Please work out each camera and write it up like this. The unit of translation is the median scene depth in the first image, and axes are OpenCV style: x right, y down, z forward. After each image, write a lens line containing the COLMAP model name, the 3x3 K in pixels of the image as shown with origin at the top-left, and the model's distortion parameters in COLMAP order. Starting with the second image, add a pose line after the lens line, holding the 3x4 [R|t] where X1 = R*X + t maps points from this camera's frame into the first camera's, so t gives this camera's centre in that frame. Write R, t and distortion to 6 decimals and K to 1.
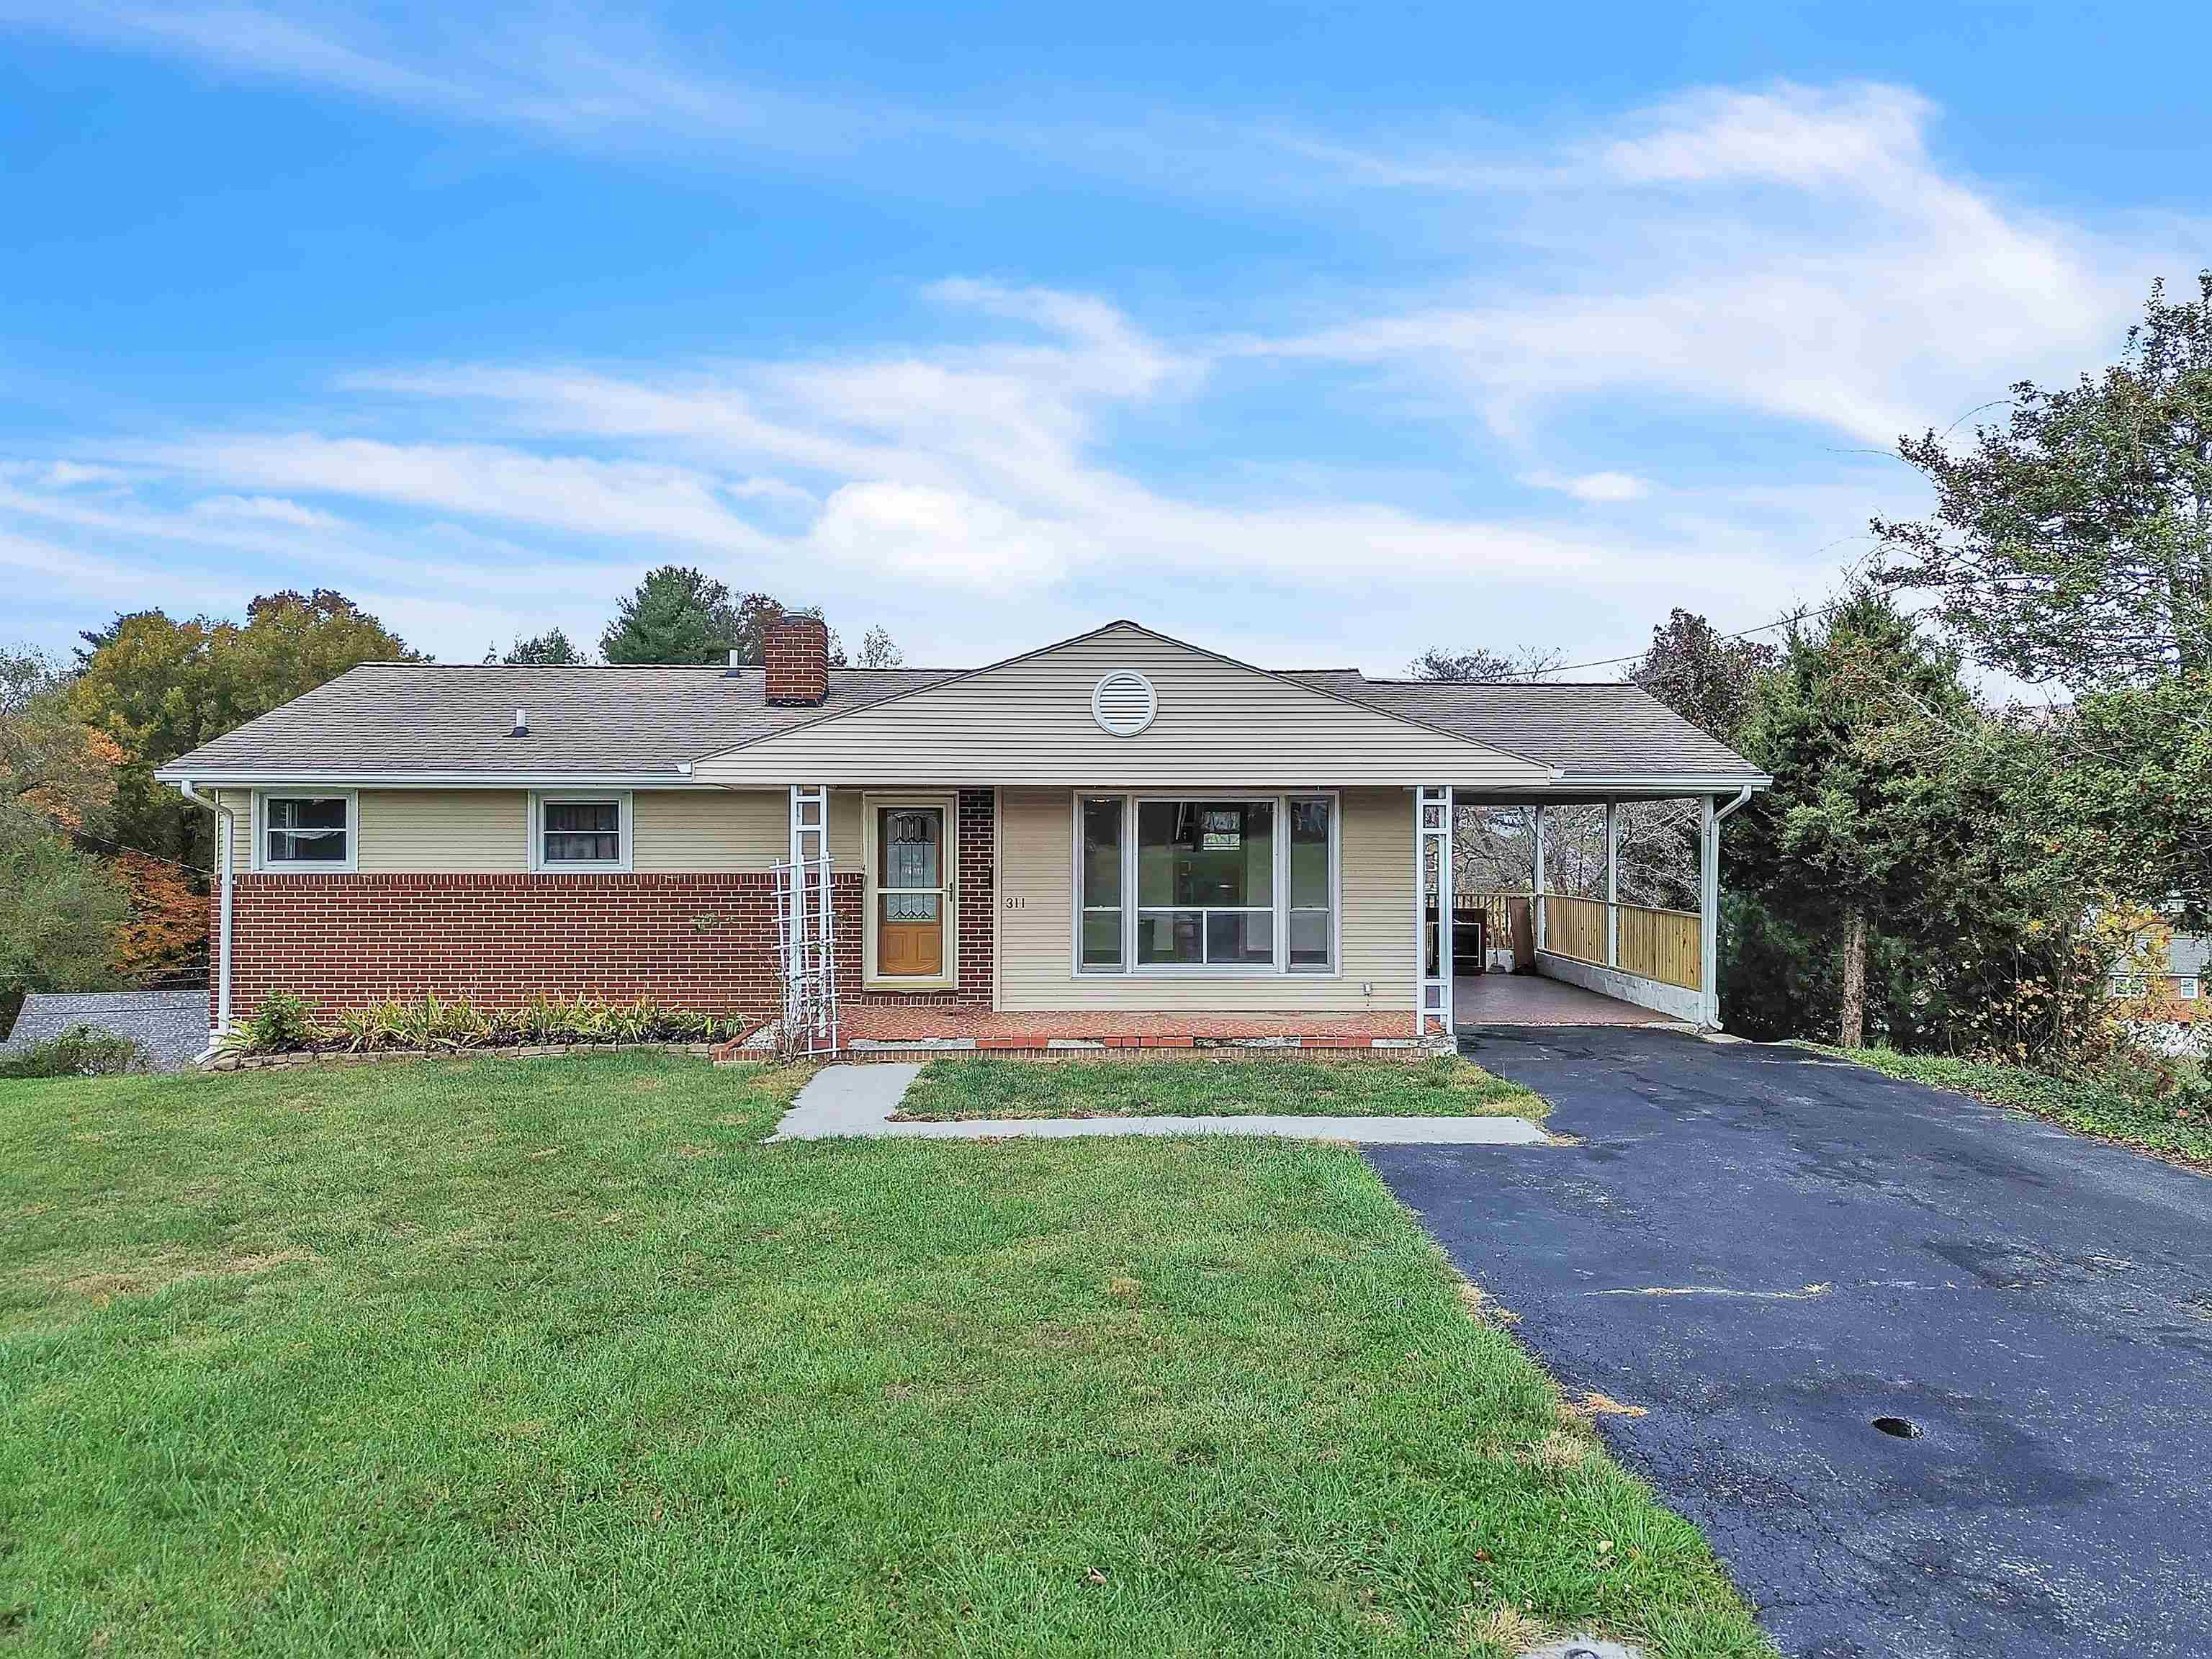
lens RADIAL K [[1589.6, 0, 1159.2], [0, 1589.6, 780.7], [0, 0, 1]] dist [0.069391, -0.056034]
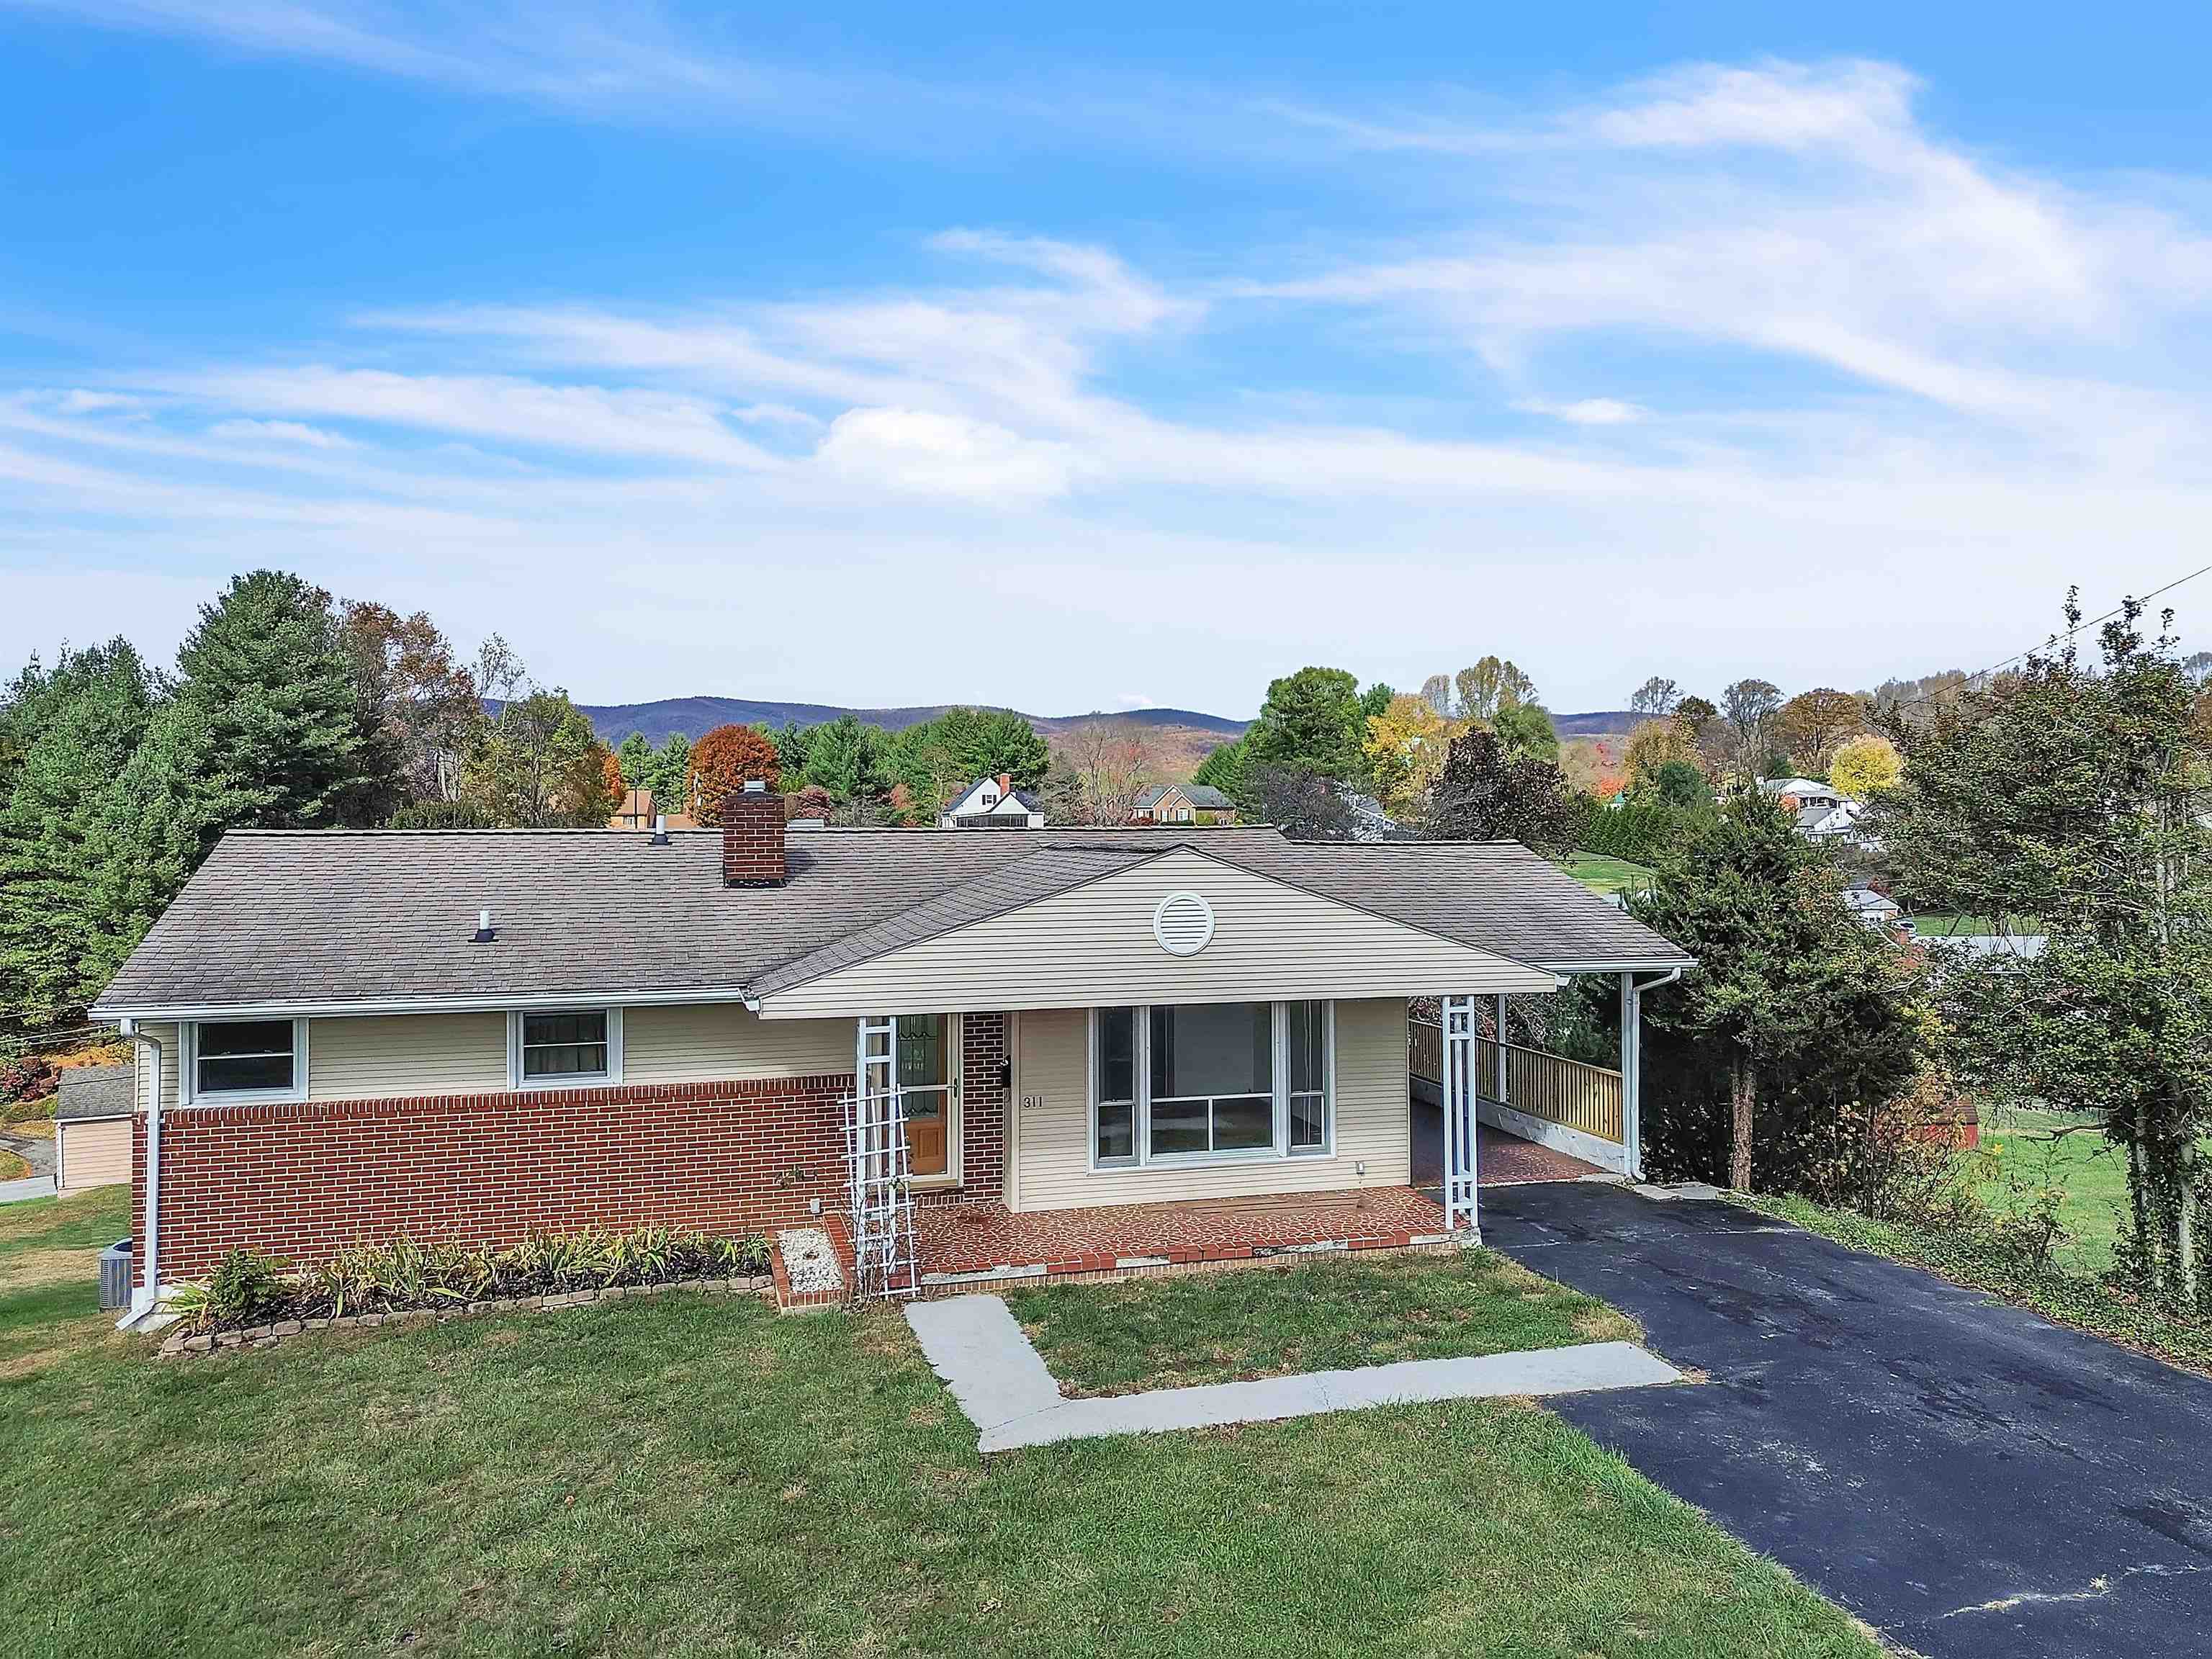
lens RADIAL K [[1589.6, 0, 1159.2], [0, 1589.6, 780.7], [0, 0, 1]] dist [0.069391, -0.056034]
pose [[0.969926, 0.001423, 0.243394, -0.256115], [-0.002084, 0.999995, 0.002457, -0.128161], [-0.243389, -0.002891, 0.969924, 0.000176]]
